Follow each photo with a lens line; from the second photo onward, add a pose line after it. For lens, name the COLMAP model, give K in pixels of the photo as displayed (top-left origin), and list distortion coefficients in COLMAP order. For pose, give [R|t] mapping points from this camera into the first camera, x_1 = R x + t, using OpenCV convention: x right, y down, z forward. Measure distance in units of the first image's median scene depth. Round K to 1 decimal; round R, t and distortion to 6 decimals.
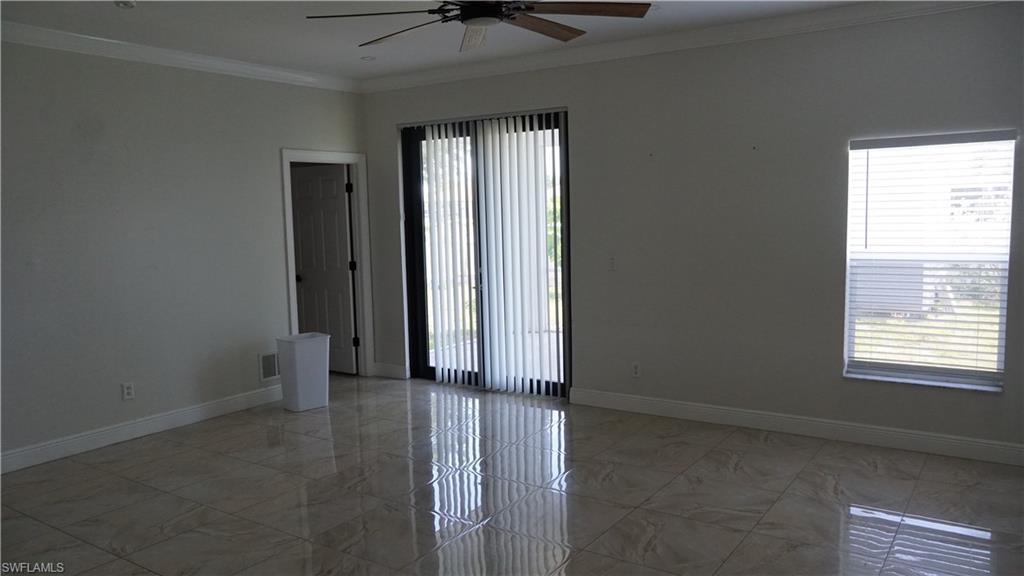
lens RADIAL K [[766.7, 0, 512.0], [0, 766.7, 288.0], [0, 0, 1]] dist [-0.043047, 0.071860]
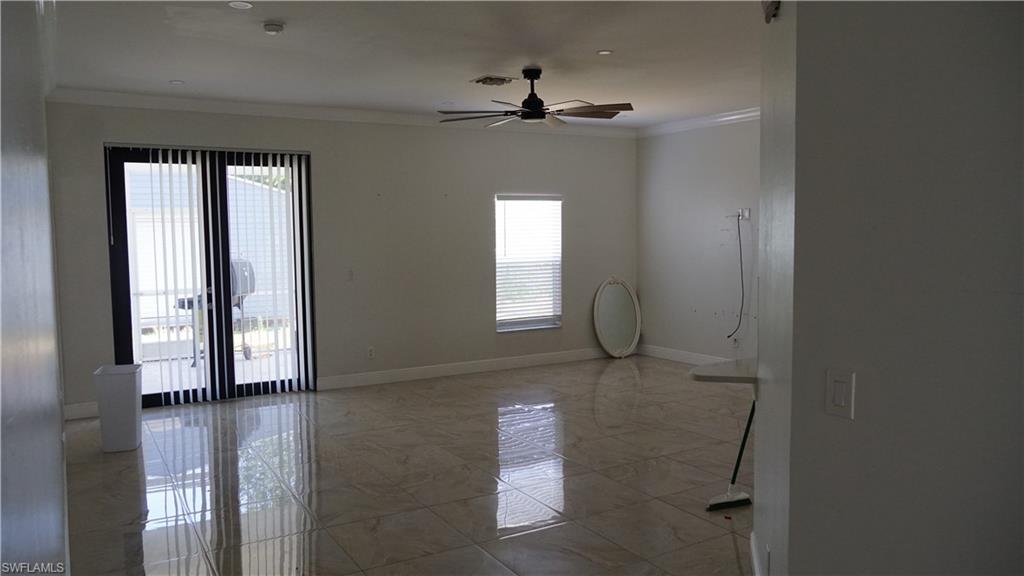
lens RADIAL K [[766.7, 0, 512.0], [0, 766.7, 288.0], [0, 0, 1]] dist [-0.043047, 0.071860]
pose [[0.423402, -0.052381, 0.904426, -1.011878], [0.093760, 0.995500, 0.013762, -0.001689], [-0.901077, 0.078972, 0.426408, 0.208389]]
